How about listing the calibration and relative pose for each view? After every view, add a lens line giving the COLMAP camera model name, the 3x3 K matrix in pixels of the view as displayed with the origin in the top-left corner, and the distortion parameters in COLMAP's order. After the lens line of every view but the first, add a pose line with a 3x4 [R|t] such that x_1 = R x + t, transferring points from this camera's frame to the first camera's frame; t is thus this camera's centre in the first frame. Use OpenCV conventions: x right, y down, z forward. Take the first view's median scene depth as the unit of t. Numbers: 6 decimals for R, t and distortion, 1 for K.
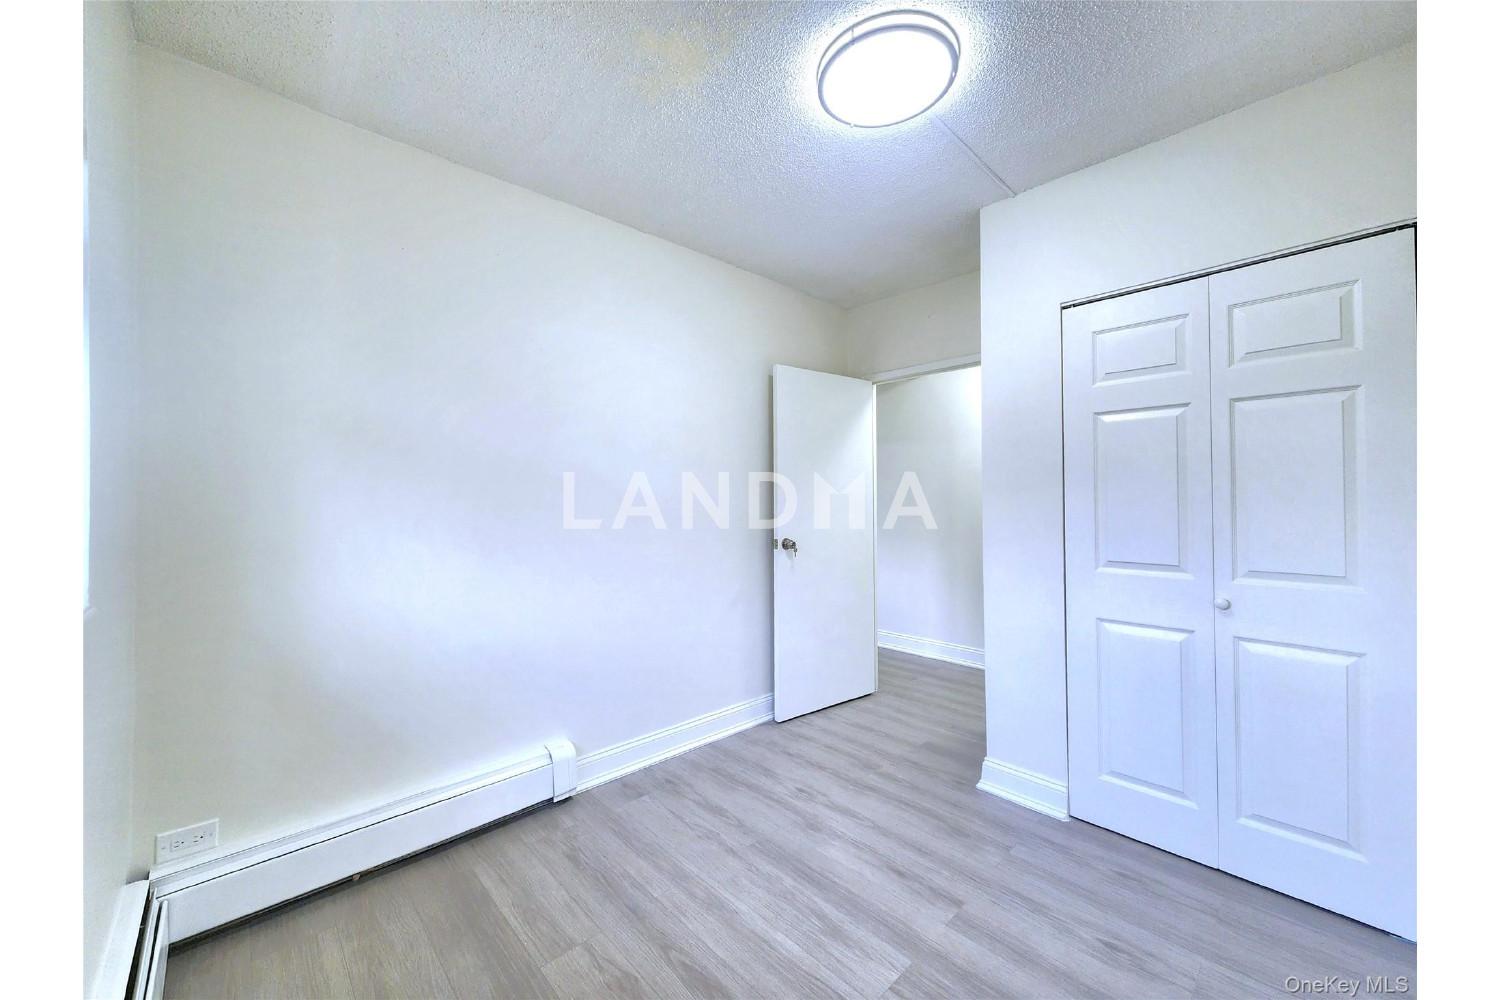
lens RADIAL K [[566.4, 0, 744.6], [0, 566.4, 493.0], [0, 0, 1]] dist [0.000903, 0.000039]
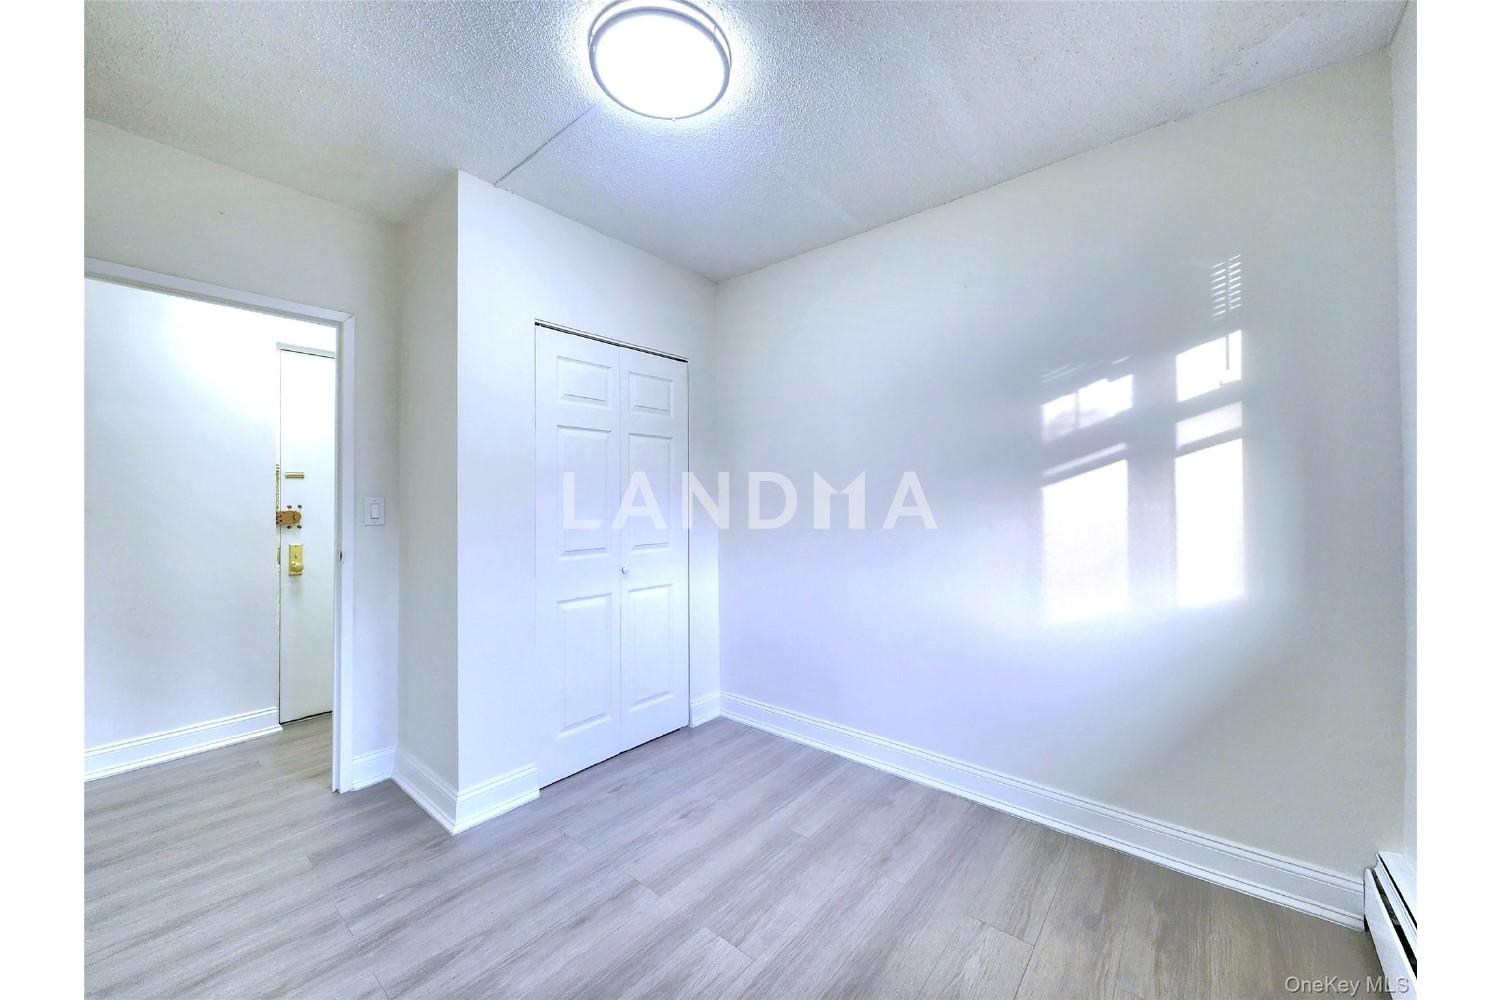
lens RADIAL K [[553.2, 0, 740.0], [0, 553.2, 492.4], [0, 0, 1]] dist [0.000891, -0.000055]
pose [[-0.125623, 0.017820, 0.991918, -0.610953], [-0.006107, 0.999806, -0.018735, 0.016339], [-0.992059, -0.008411, -0.125490, 0.848367]]
